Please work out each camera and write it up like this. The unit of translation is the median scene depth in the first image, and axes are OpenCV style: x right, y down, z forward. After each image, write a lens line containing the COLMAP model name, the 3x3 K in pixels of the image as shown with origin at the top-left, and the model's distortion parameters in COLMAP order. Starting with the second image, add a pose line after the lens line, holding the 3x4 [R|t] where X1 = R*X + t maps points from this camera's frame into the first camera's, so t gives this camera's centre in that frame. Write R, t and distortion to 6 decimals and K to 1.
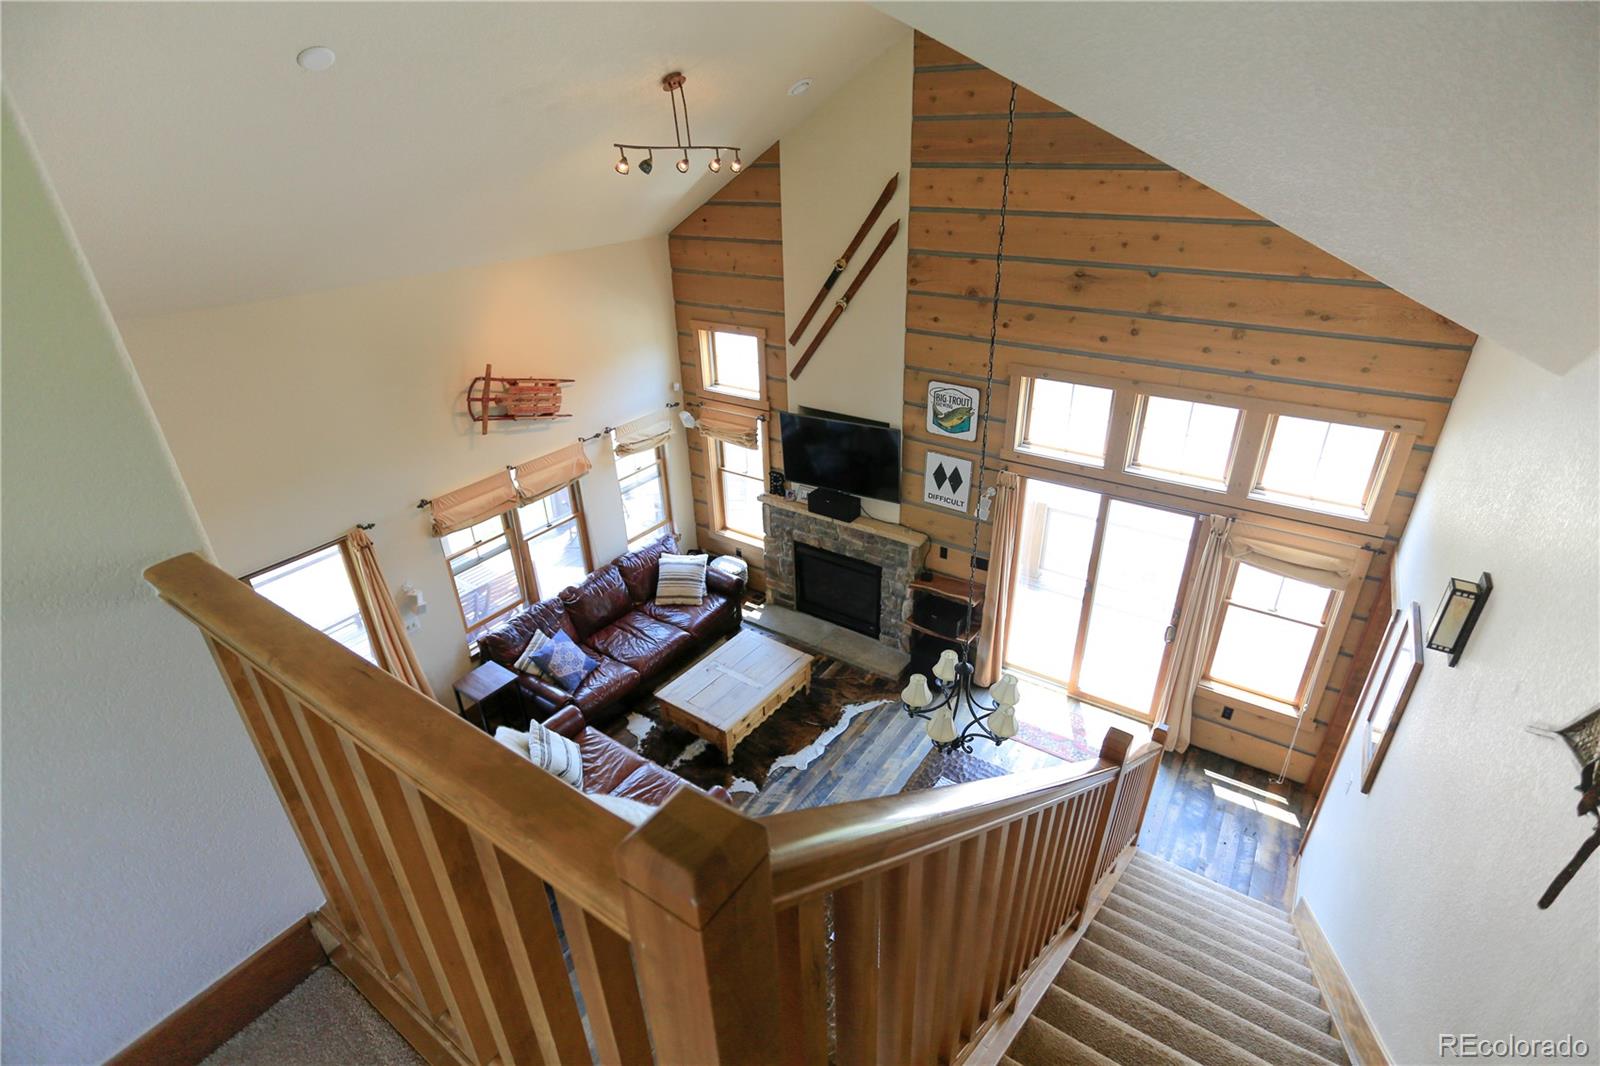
lens RADIAL K [[763.8, 0, 817.4], [0, 763.8, 533.1], [0, 0, 1]] dist [-0.054577, 0.017085]
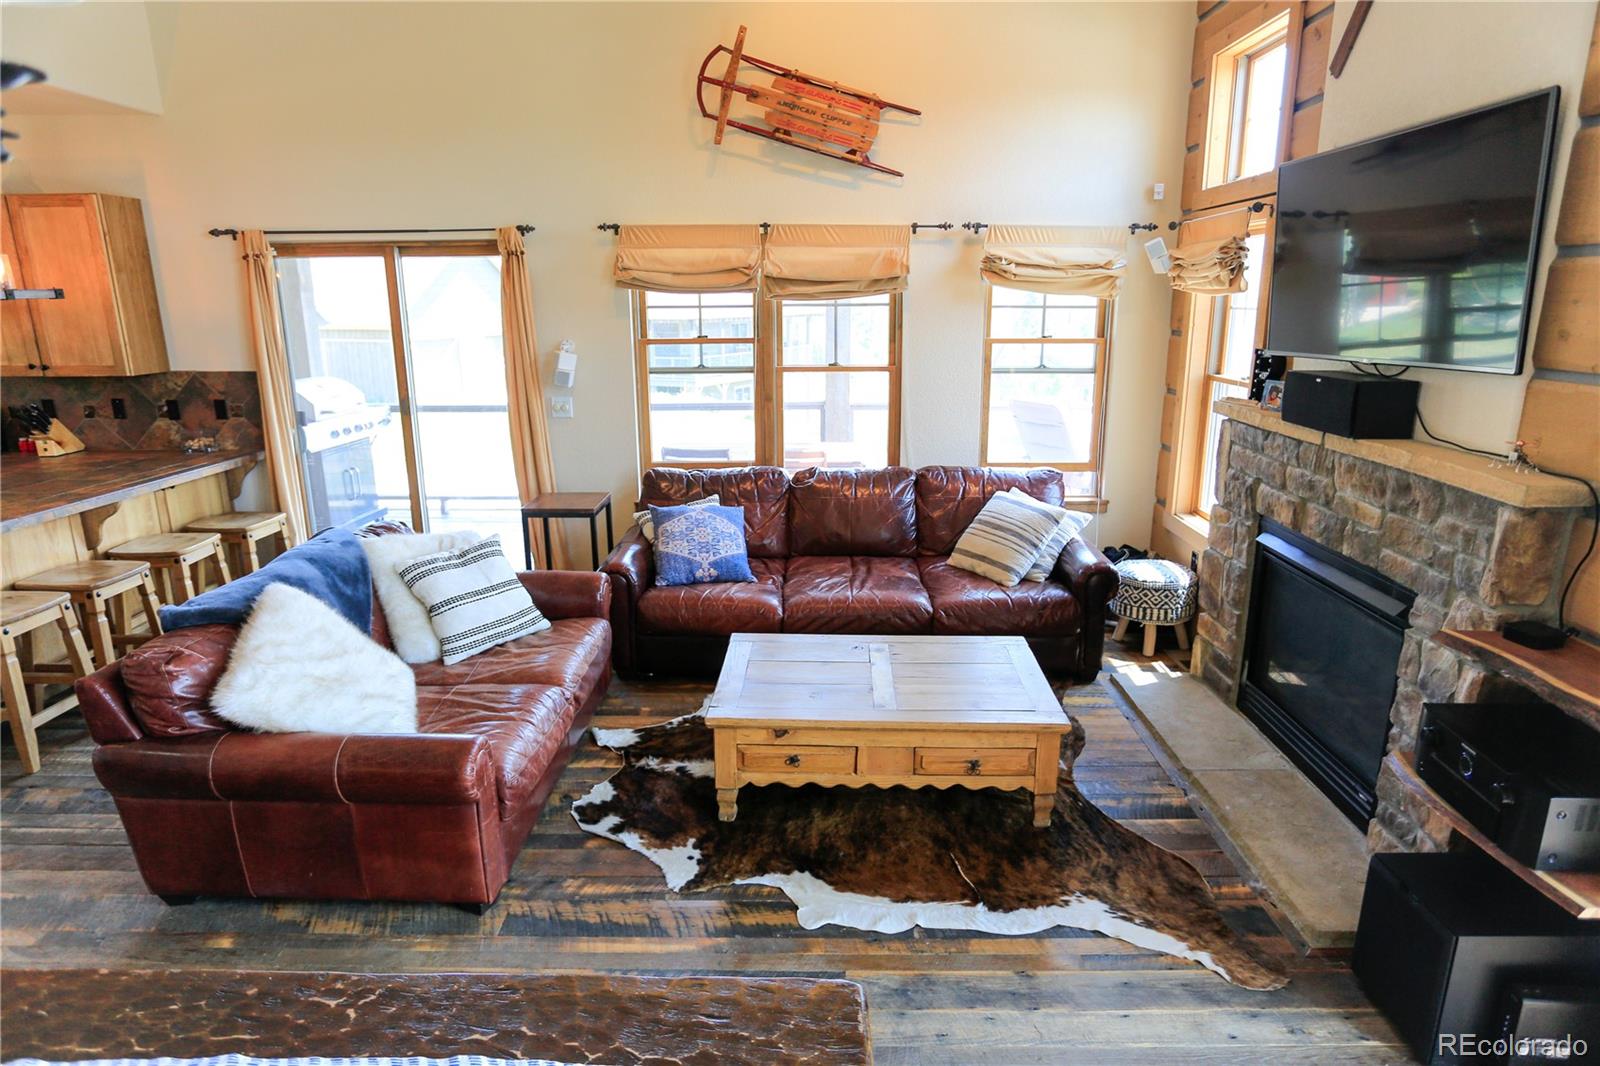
lens RADIAL K [[908.6, 0, 815.7], [0, 908.6, 533.2], [0, 0, 1]] dist [-0.031959, 0.021283]
pose [[0.551574, 0.223552, -0.803611, 0.269787], [-0.389204, 0.921087, -0.010905, 0.137263], [0.737758, 0.318783, 0.595055, 0.659560]]
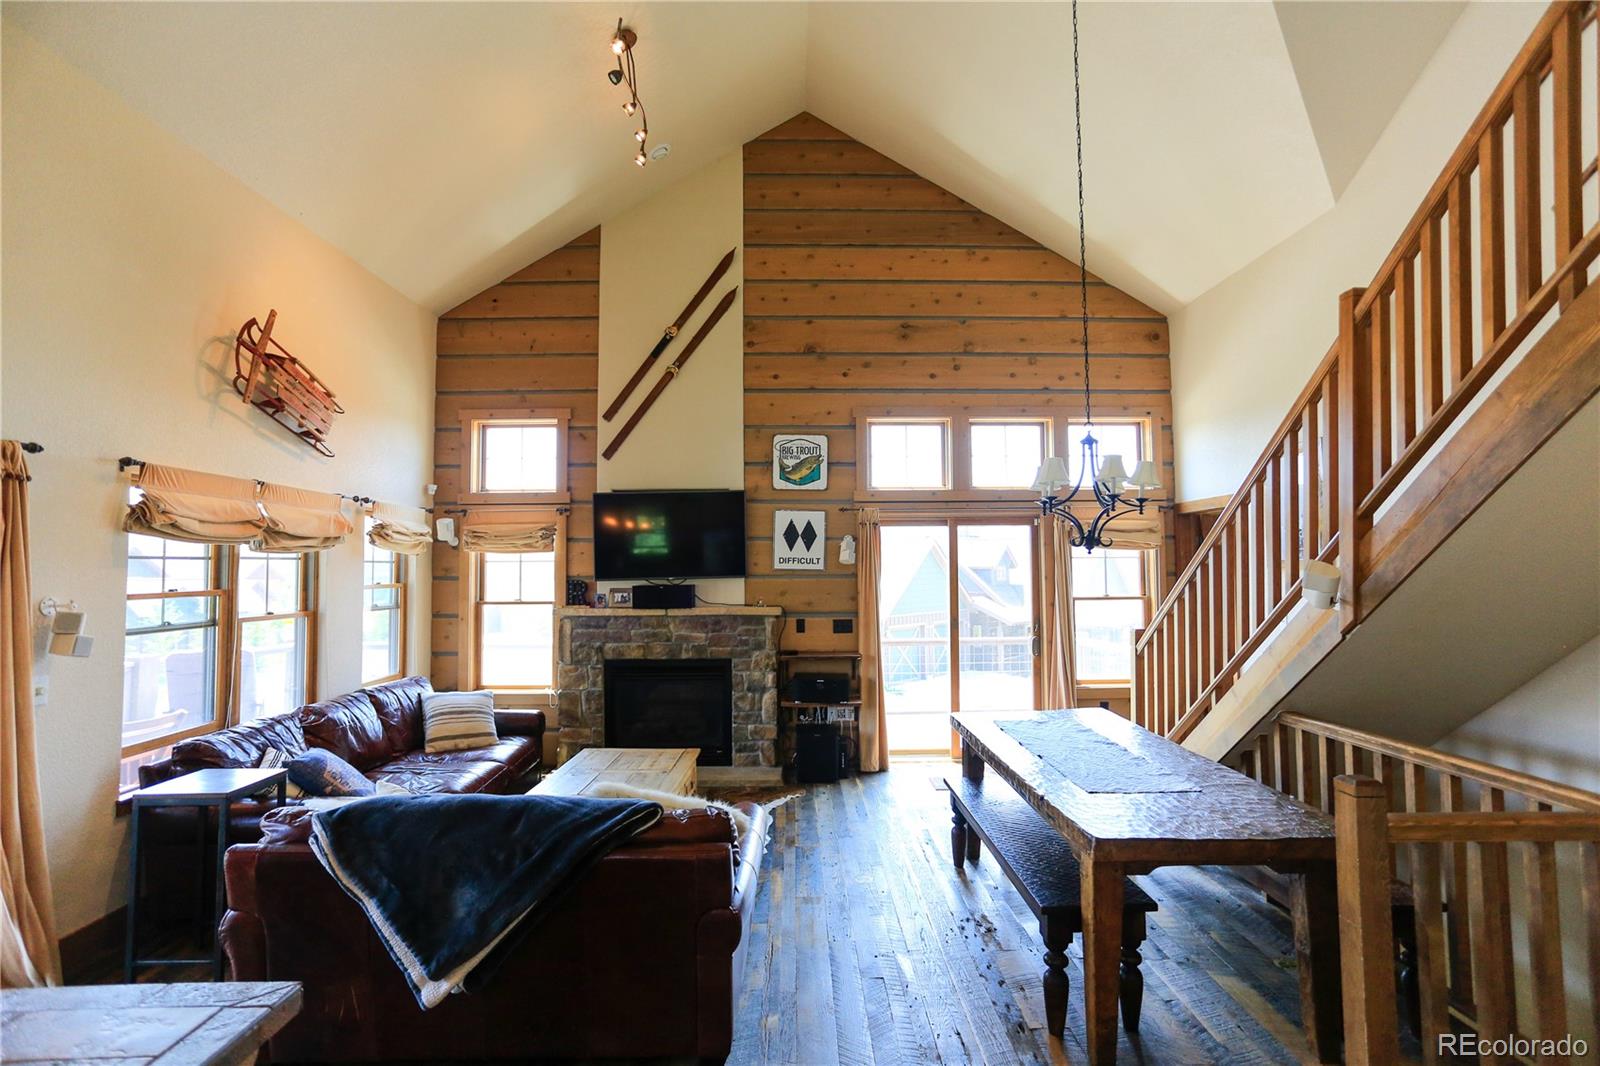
lens RADIAL K [[763.8, 0, 817.4], [0, 763.8, 533.1], [0, 0, 1]] dist [-0.054577, 0.017085]
pose [[0.816877, 0.034070, 0.575804, -0.372384], [0.261924, 0.867491, -0.422913, 0.344801], [-0.513913, 0.496285, 0.699710, 0.321200]]
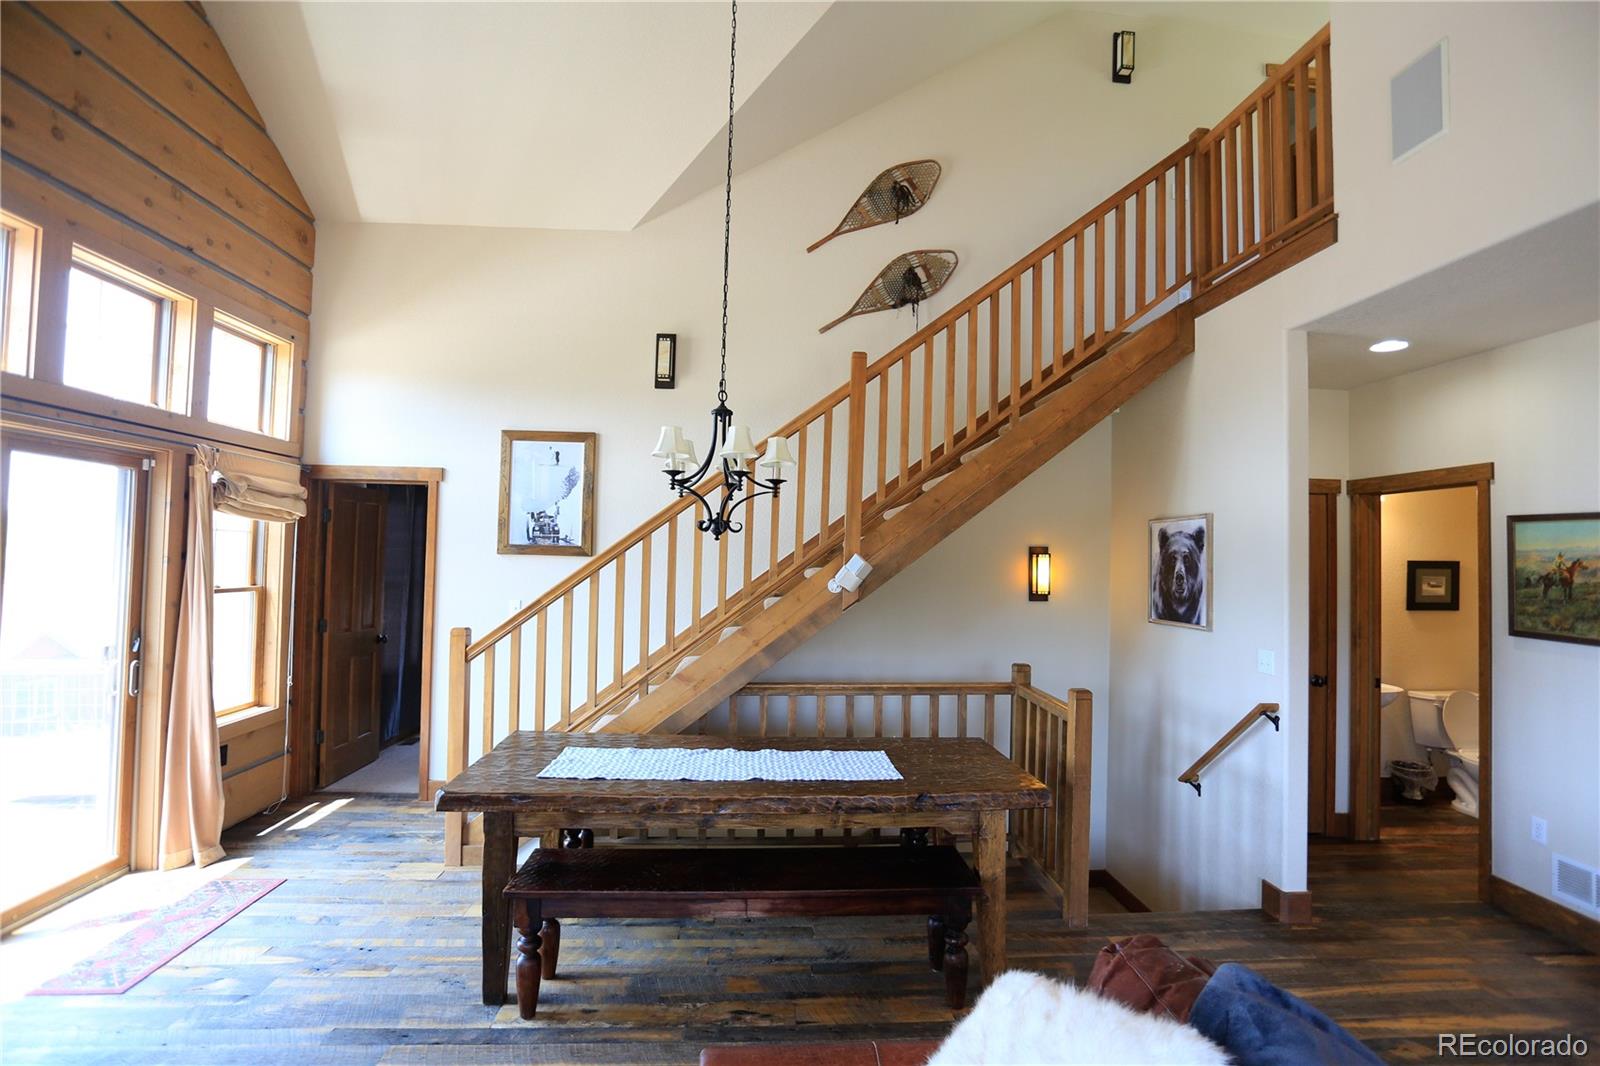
lens RADIAL K [[763.8, 0, 817.4], [0, 763.8, 533.1], [0, 0, 1]] dist [-0.054577, 0.017085]
pose [[-0.603935, 0.025836, 0.796615, -0.321901], [0.356497, 0.902680, 0.240994, 0.076526], [-0.712862, 0.429536, -0.554371, 0.840155]]
